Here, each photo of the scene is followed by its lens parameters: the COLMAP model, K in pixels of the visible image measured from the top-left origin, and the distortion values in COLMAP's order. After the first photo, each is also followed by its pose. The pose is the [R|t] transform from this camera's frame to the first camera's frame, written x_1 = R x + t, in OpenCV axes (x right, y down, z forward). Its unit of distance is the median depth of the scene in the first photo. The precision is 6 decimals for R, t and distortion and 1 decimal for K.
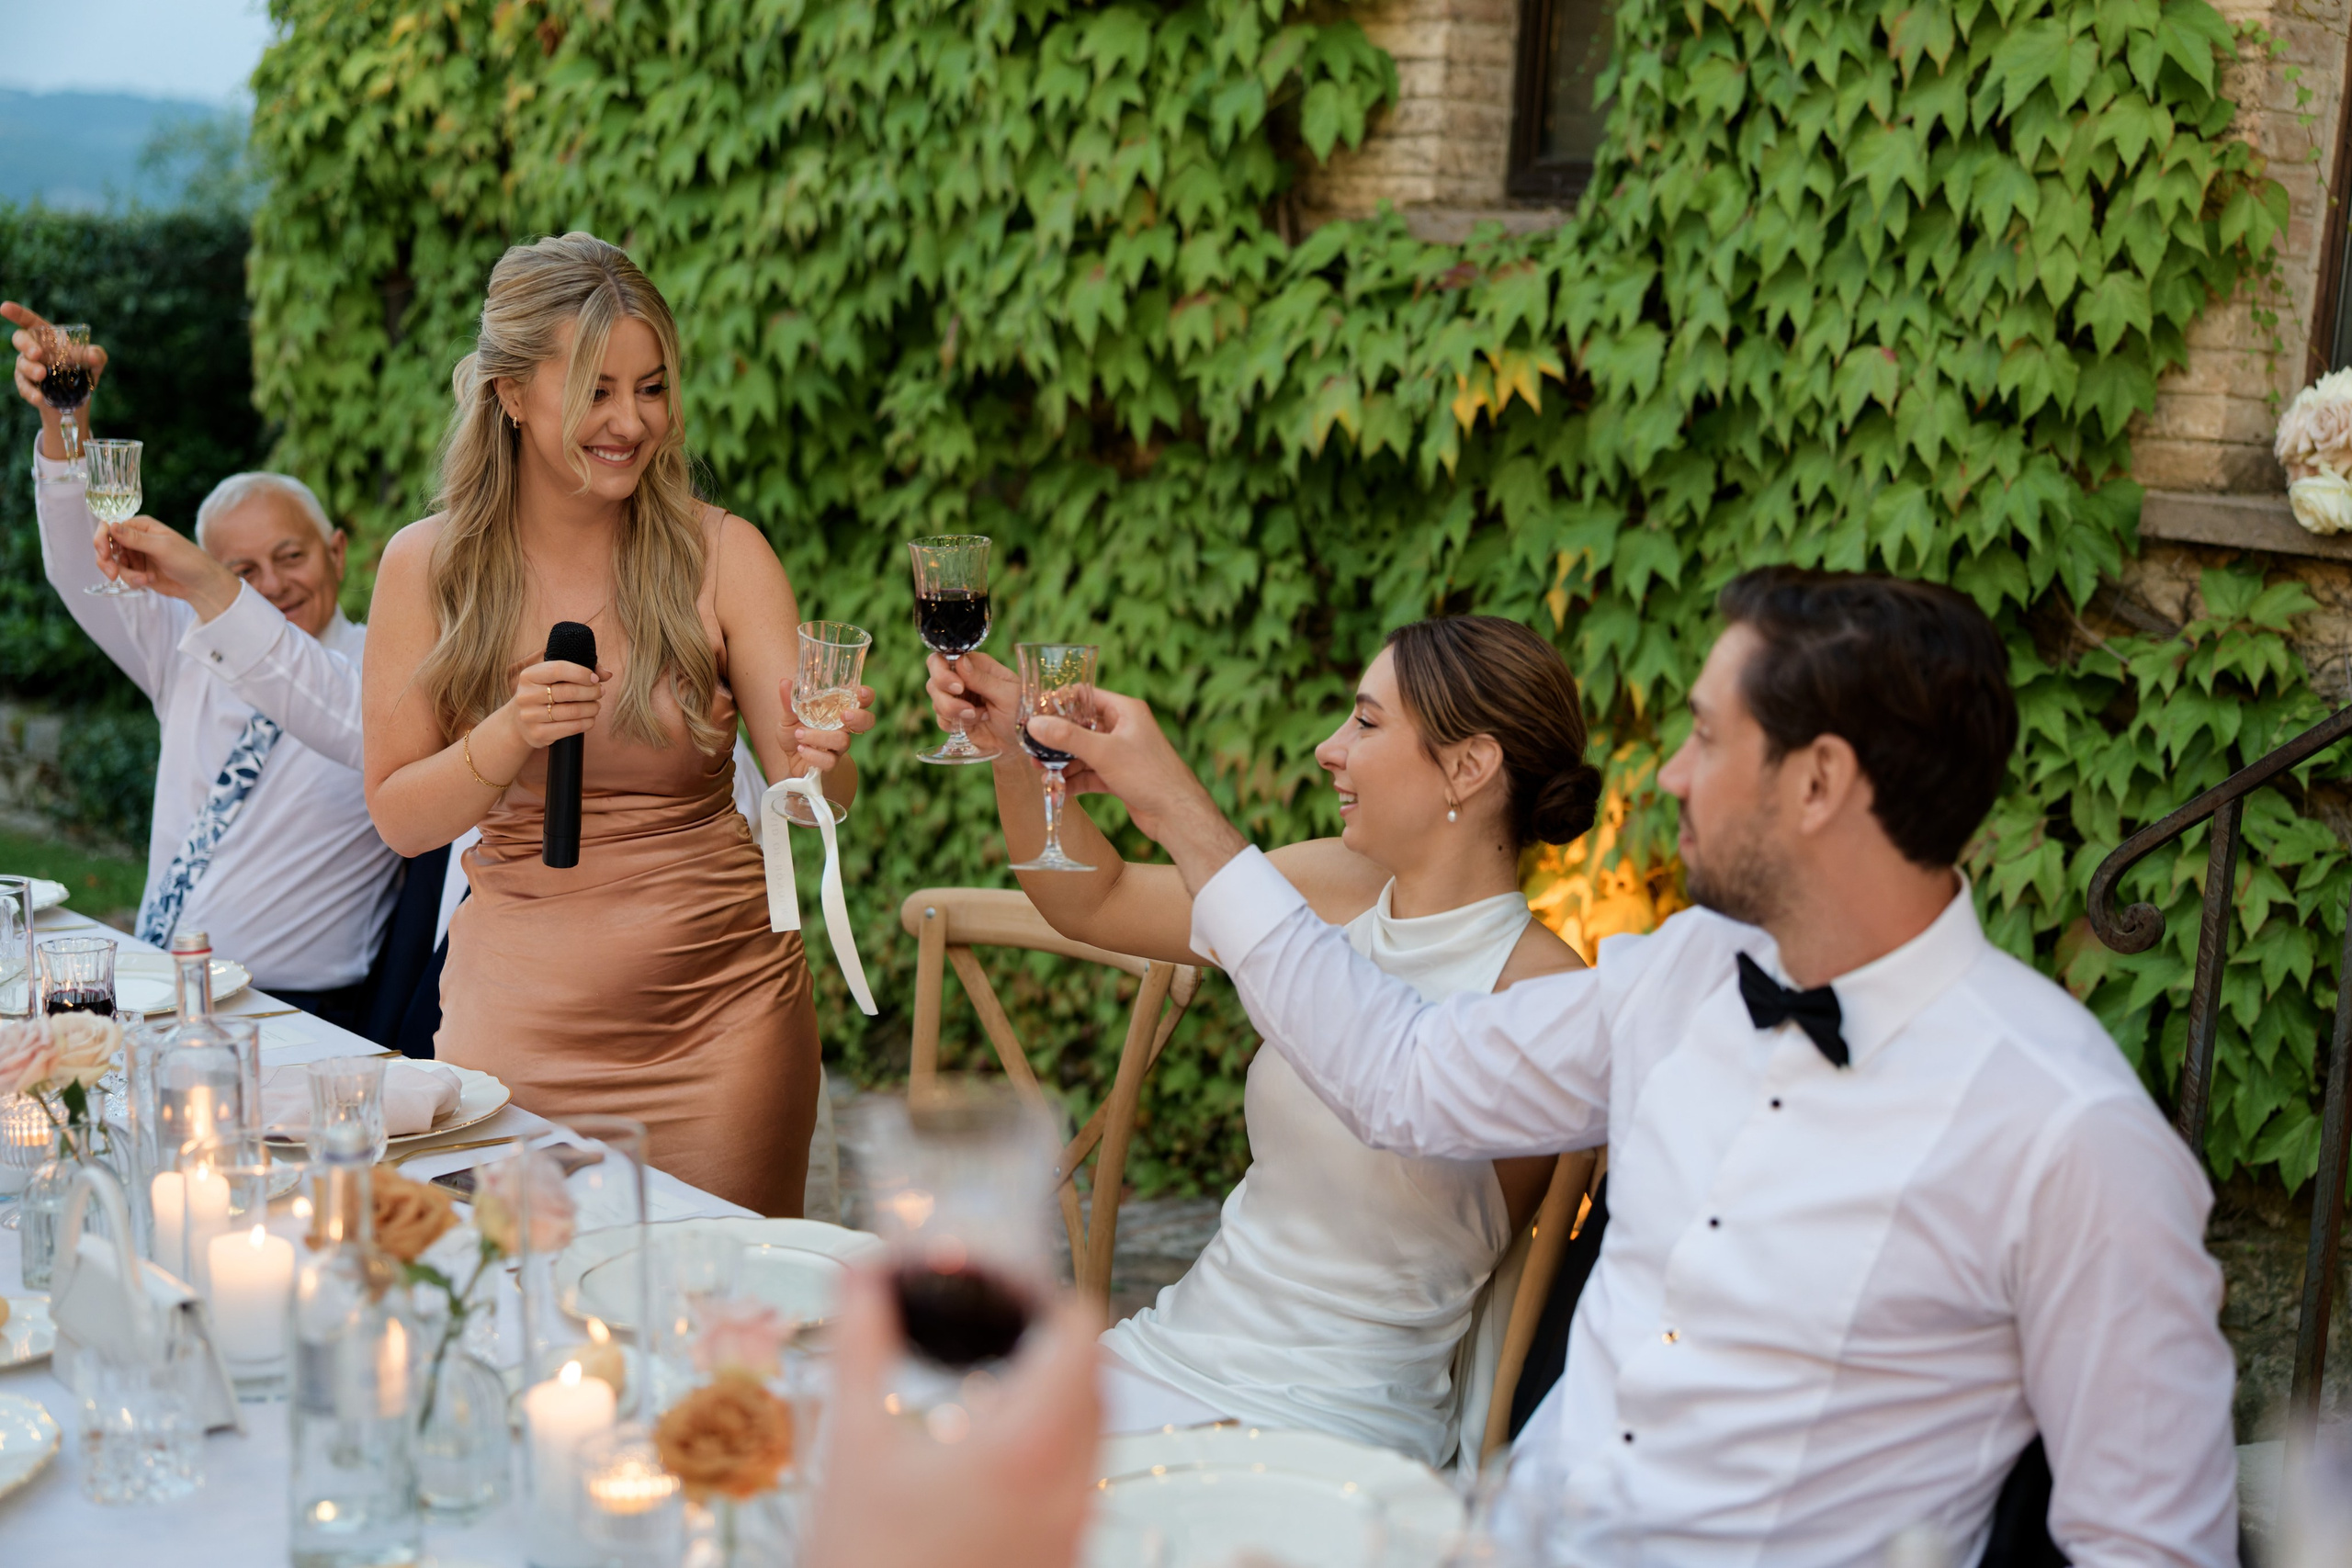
lens RADIAL K [[3233.5, 0, 1166.8], [0, 3233.5, 785.6], [0, 0, 1]] dist [0.064555, 0.000000]
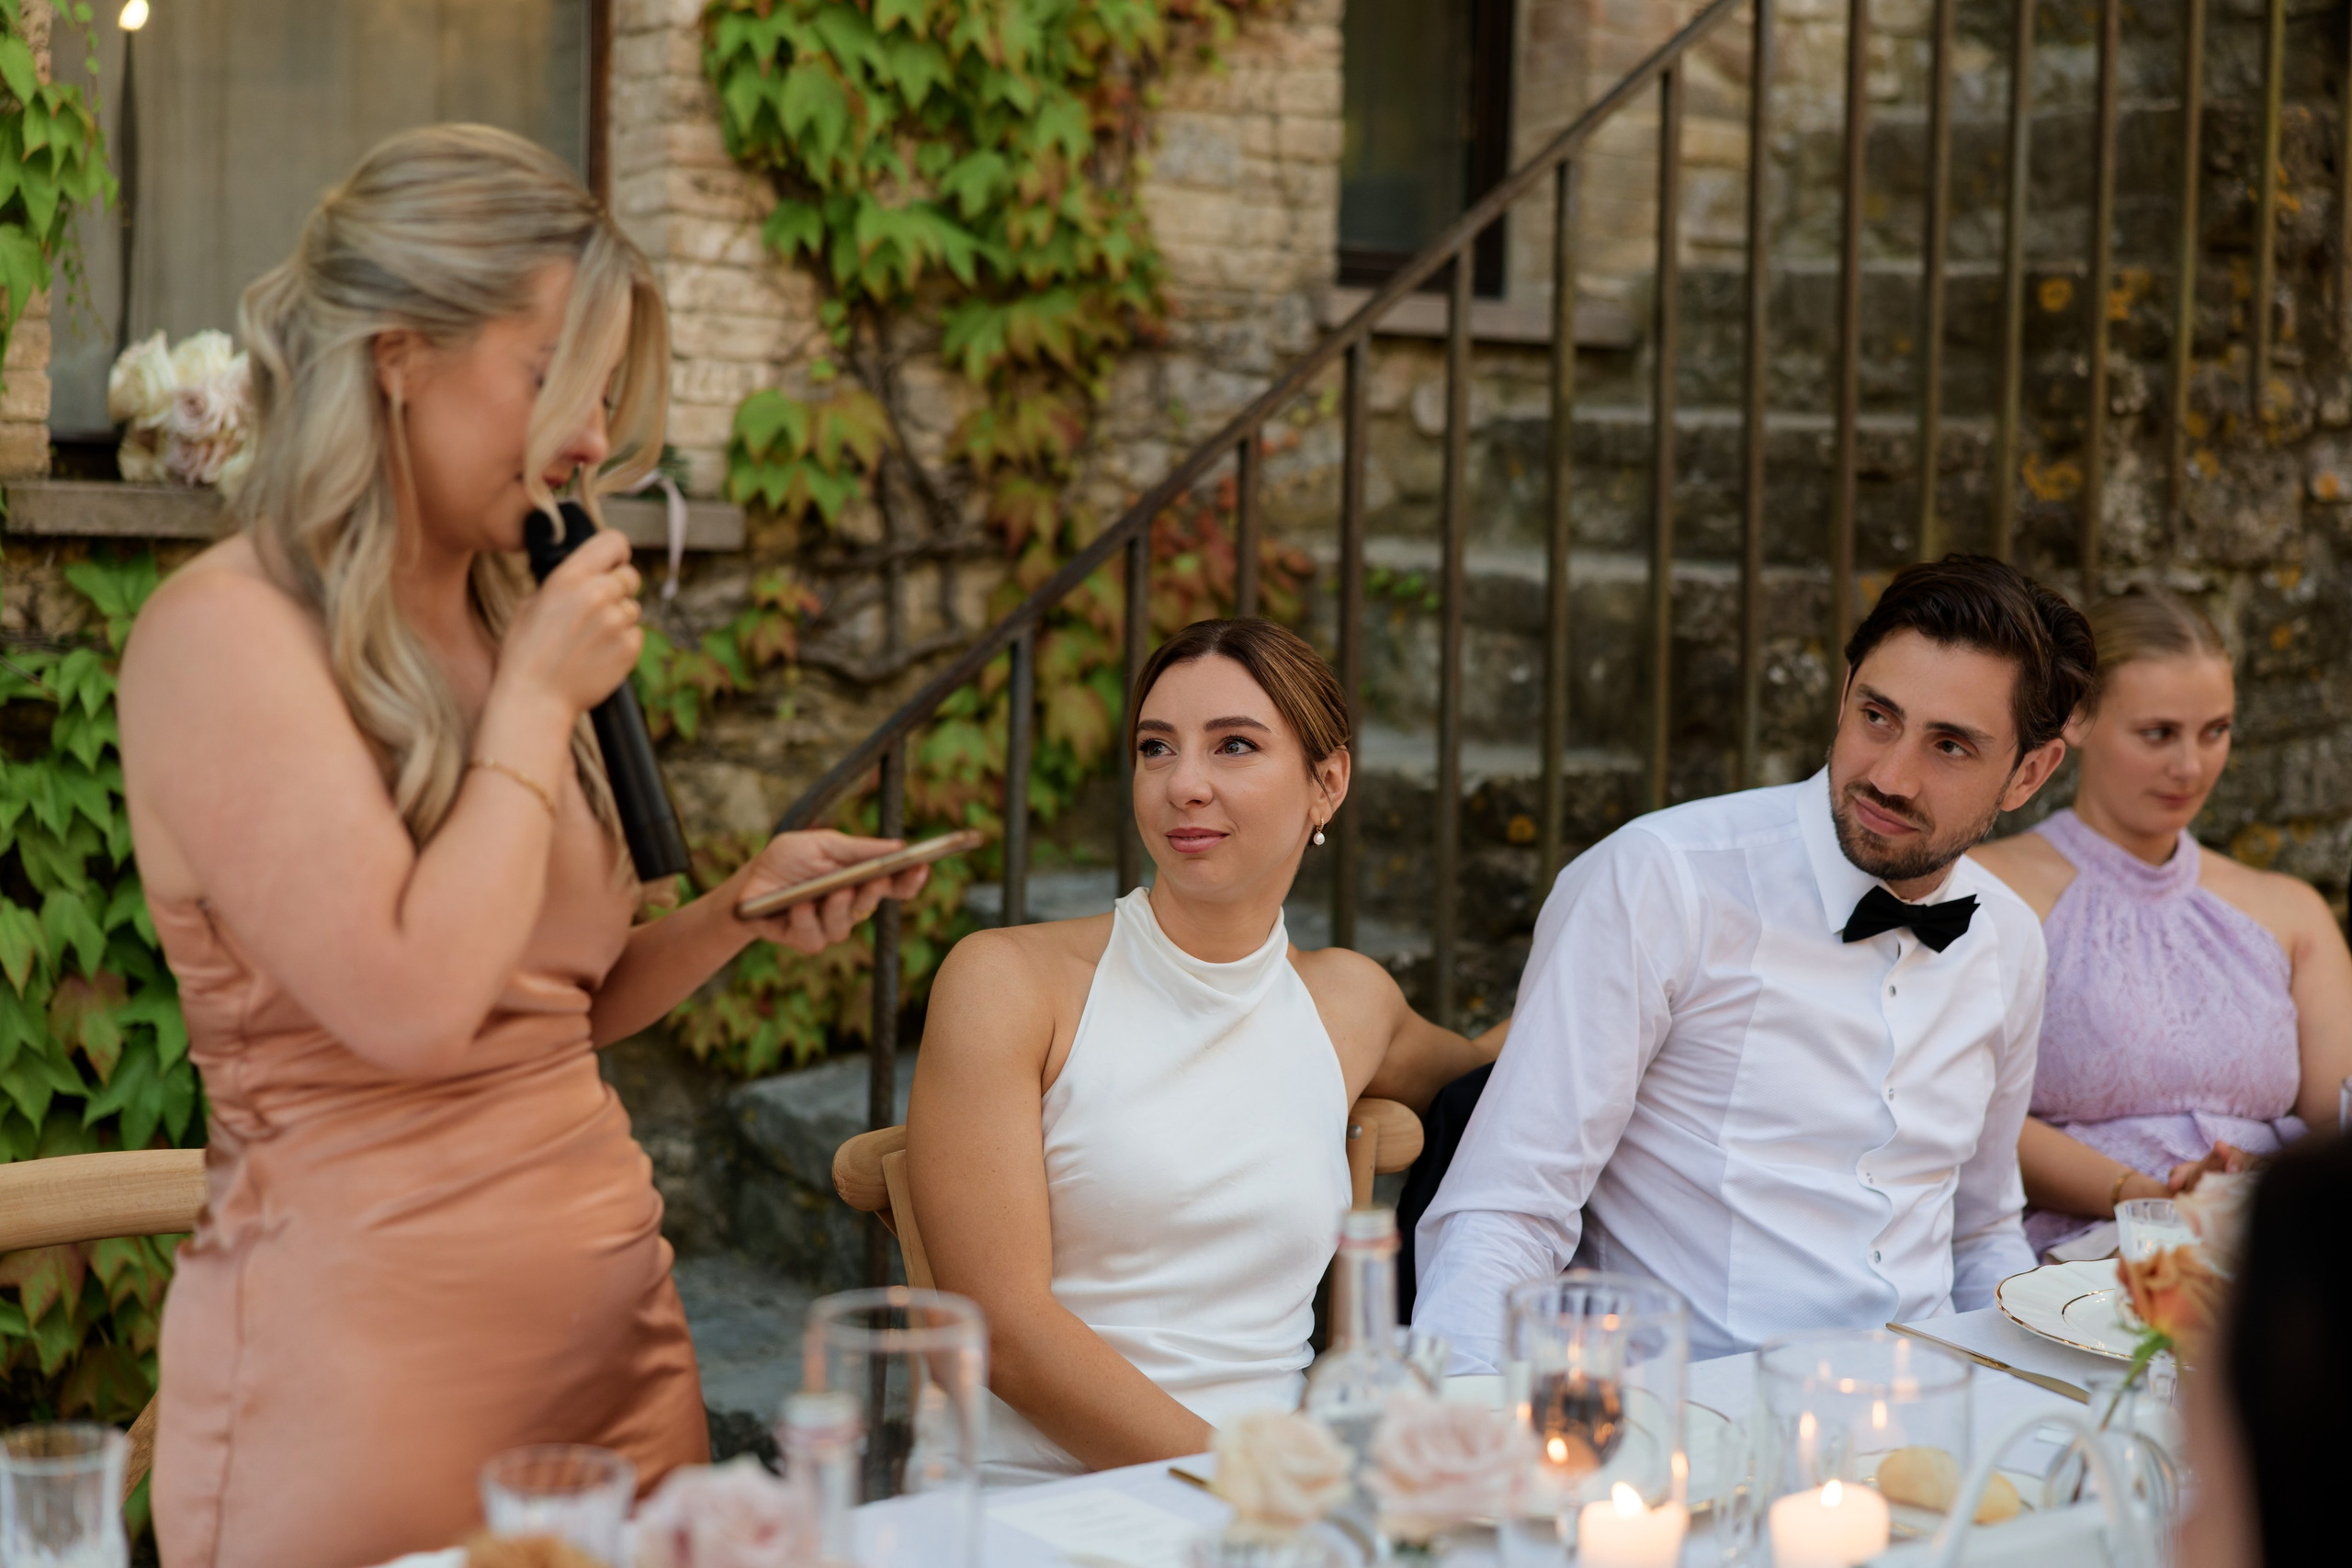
lens RADIAL K [[3605.8, 0, 1140.3], [0, 3605.8, 775.2], [0, 0, 1]] dist [0.072638, 0.000000]
pose [[0.102313, -0.130020, 0.986219, -0.549482], [0.140335, 0.983392, 0.115089, -0.072649], [-0.984804, 0.126626, 0.118860, 0.527847]]
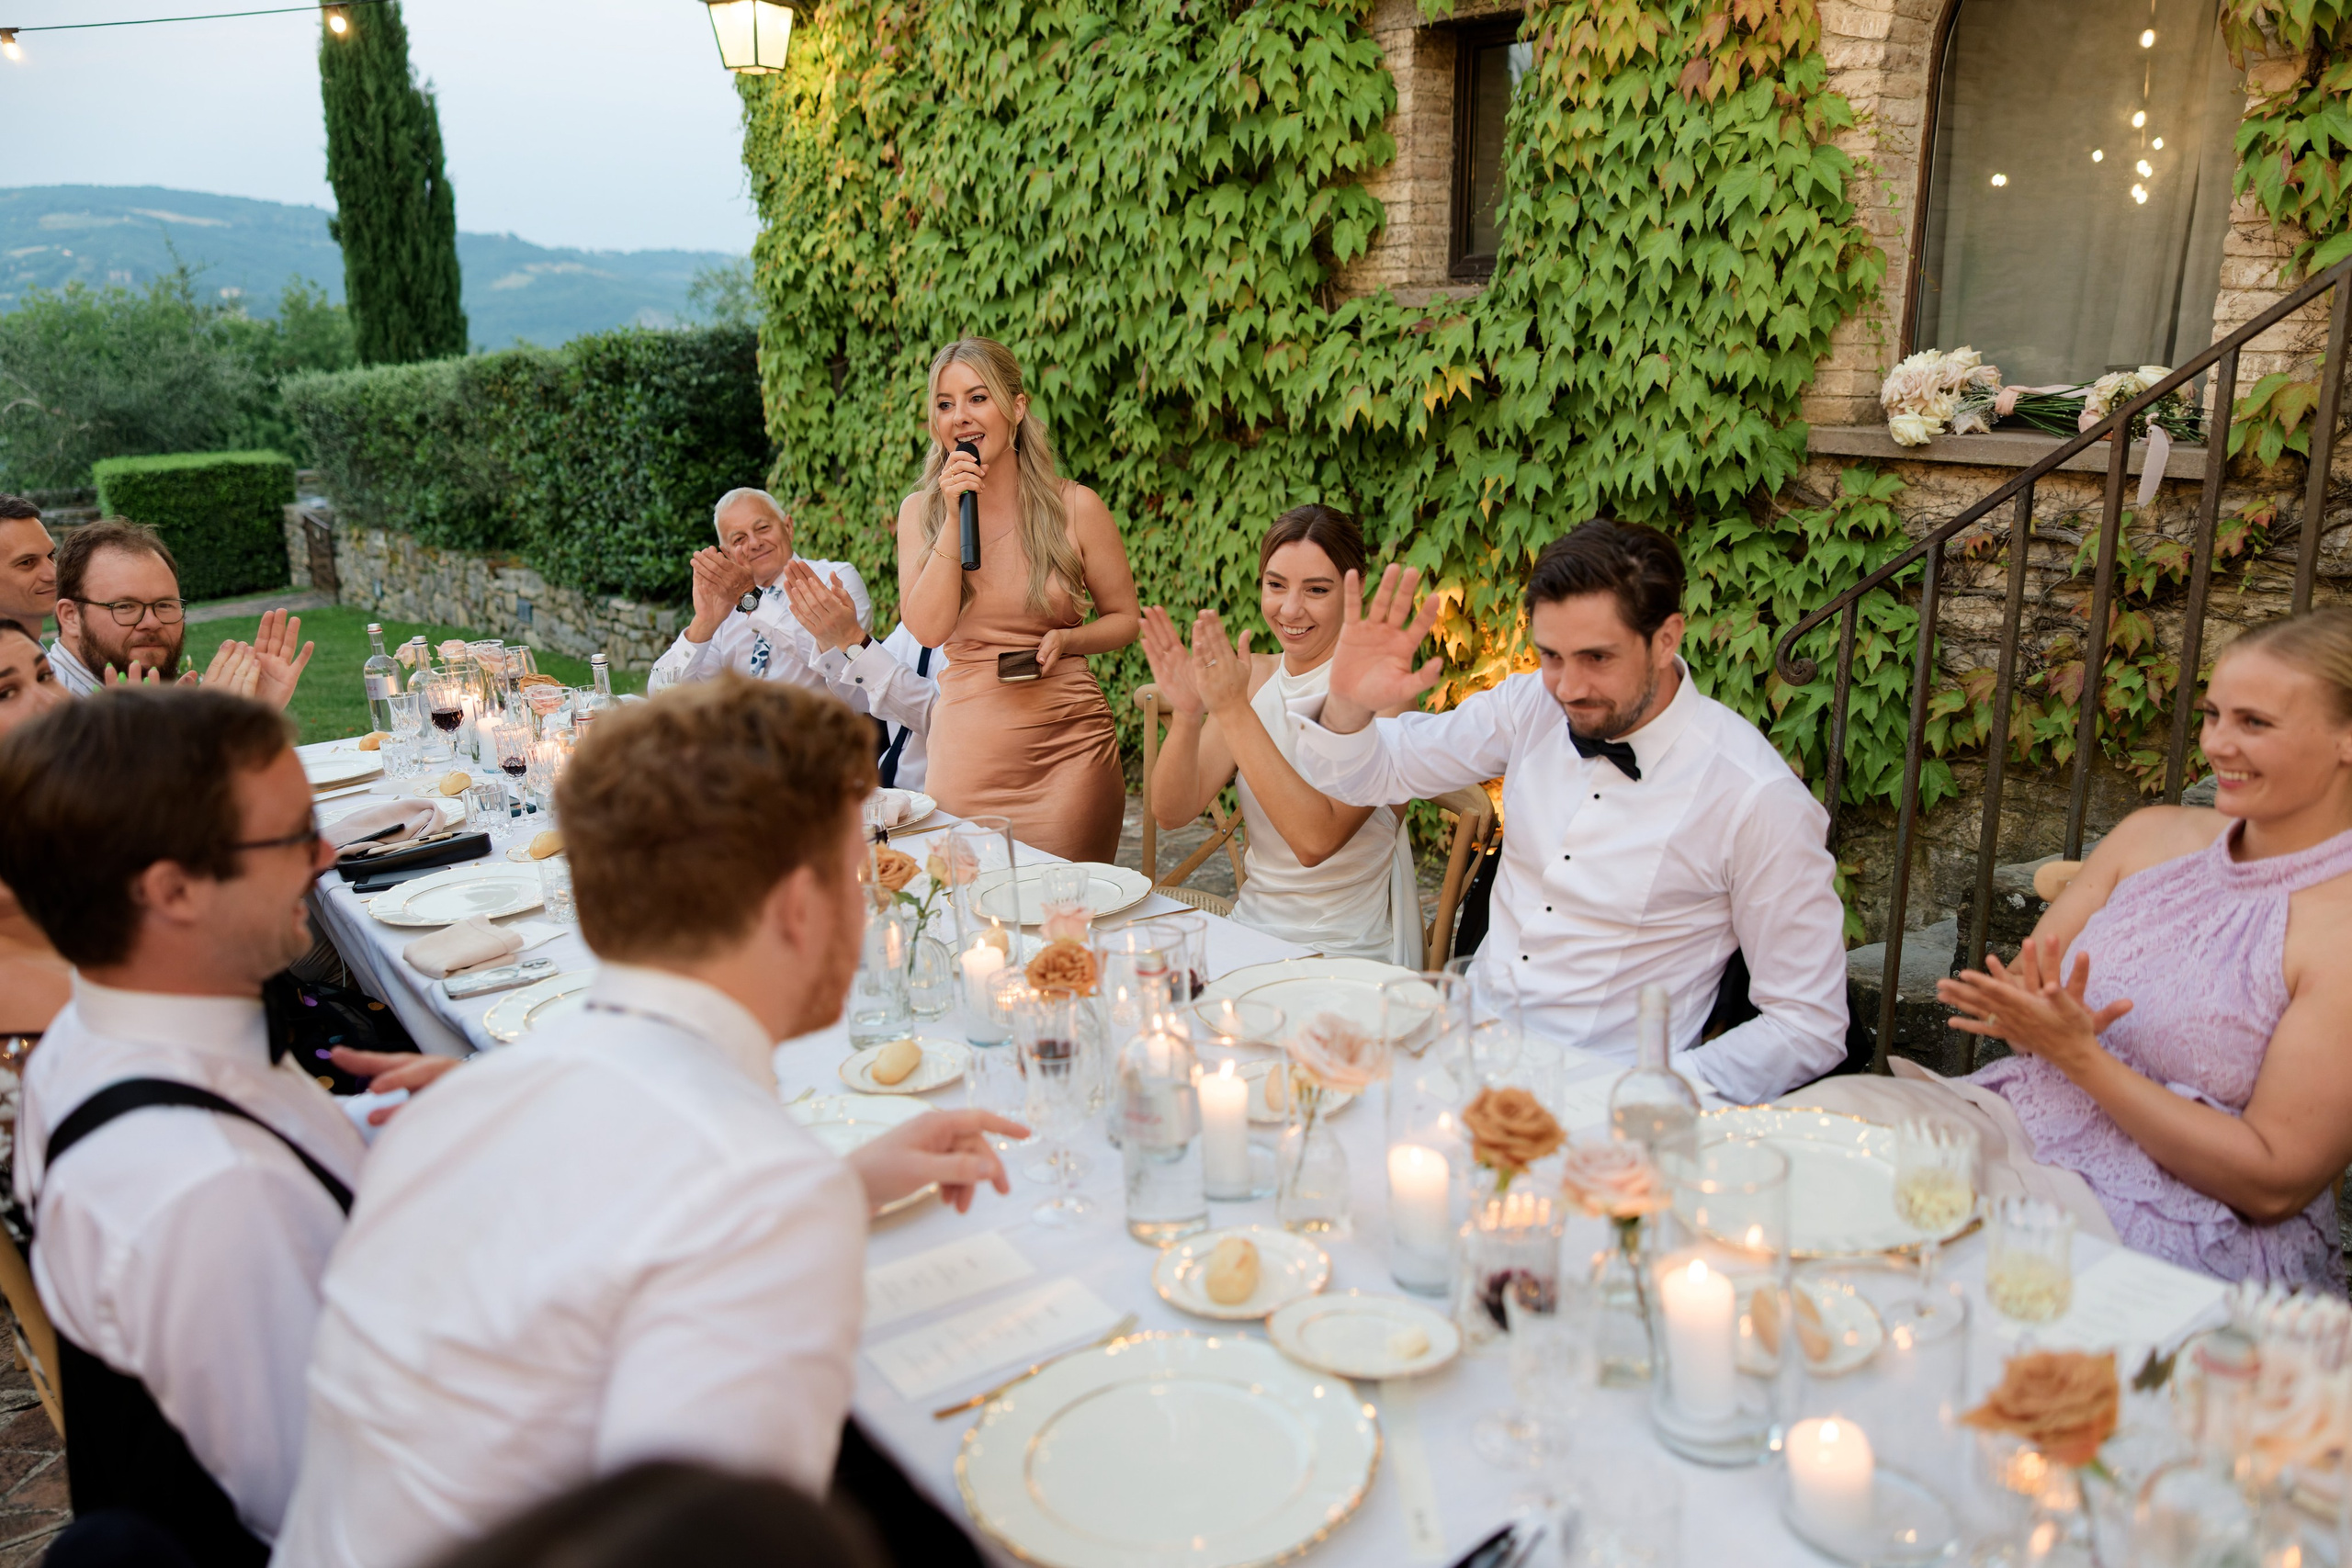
lens RADIAL K [[1822.1, 0, 1172.6], [0, 1822.1, 782.3], [0, 0, 1]] dist [0.015836, 0.000915]
pose [[0.996829, -0.048635, -0.062987, 0.003015], [0.054241, 0.994409, 0.090597, -0.004976], [0.058229, -0.093726, 0.993894, -0.038212]]
